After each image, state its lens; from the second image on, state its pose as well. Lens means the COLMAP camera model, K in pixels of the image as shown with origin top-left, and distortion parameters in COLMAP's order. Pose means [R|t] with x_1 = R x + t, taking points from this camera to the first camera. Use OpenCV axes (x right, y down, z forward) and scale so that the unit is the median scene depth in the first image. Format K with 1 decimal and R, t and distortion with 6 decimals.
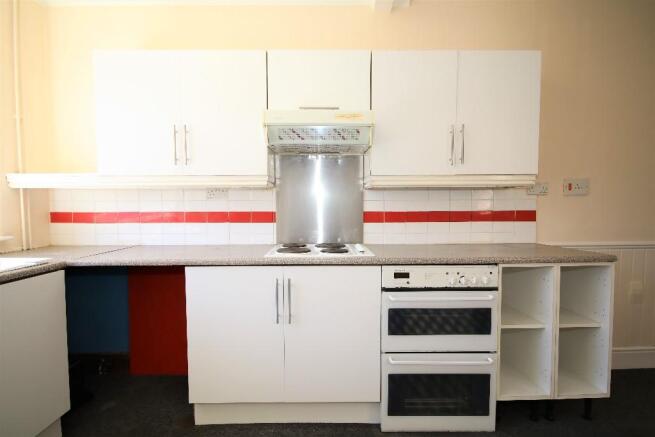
lens RADIAL K [[313.5, 0, 322.7], [0, 313.5, 223.0], [0, 0, 1]] dist [-0.010350, -0.000025]
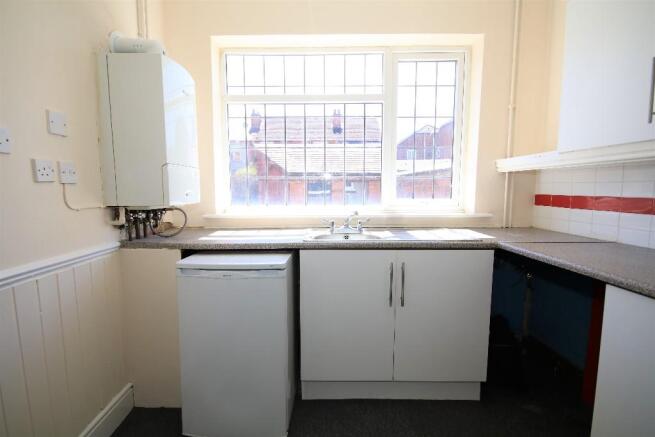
lens RADIAL K [[313.5, 0, 322.7], [0, 313.5, 223.0], [0, 0, 1]] dist [-0.010350, -0.000025]
pose [[0.008082, 0.113299, -0.993528, 0.147063], [-0.058646, 0.991904, 0.112637, -0.017952], [0.998246, 0.057356, 0.014661, 0.338441]]
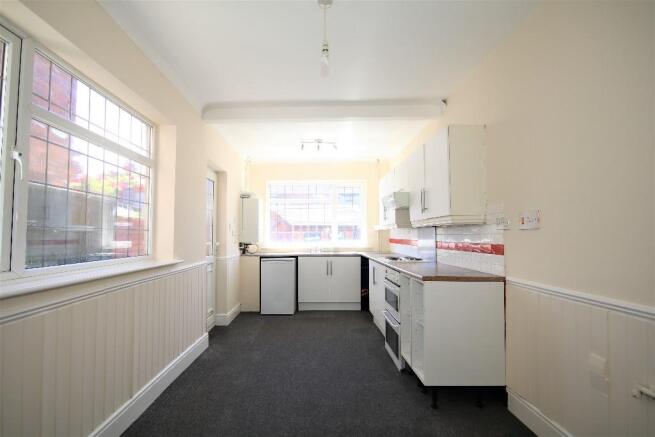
lens RADIAL K [[317.3, 0, 317.8], [0, 317.3, 217.5], [0, 0, 1]] dist [-0.017985, 0.000103]
pose [[0.003171, -0.049820, -0.998753, 1.964846], [-0.056524, 0.997153, -0.049920, -0.050297], [0.998396, 0.056611, 0.000346, 0.437436]]
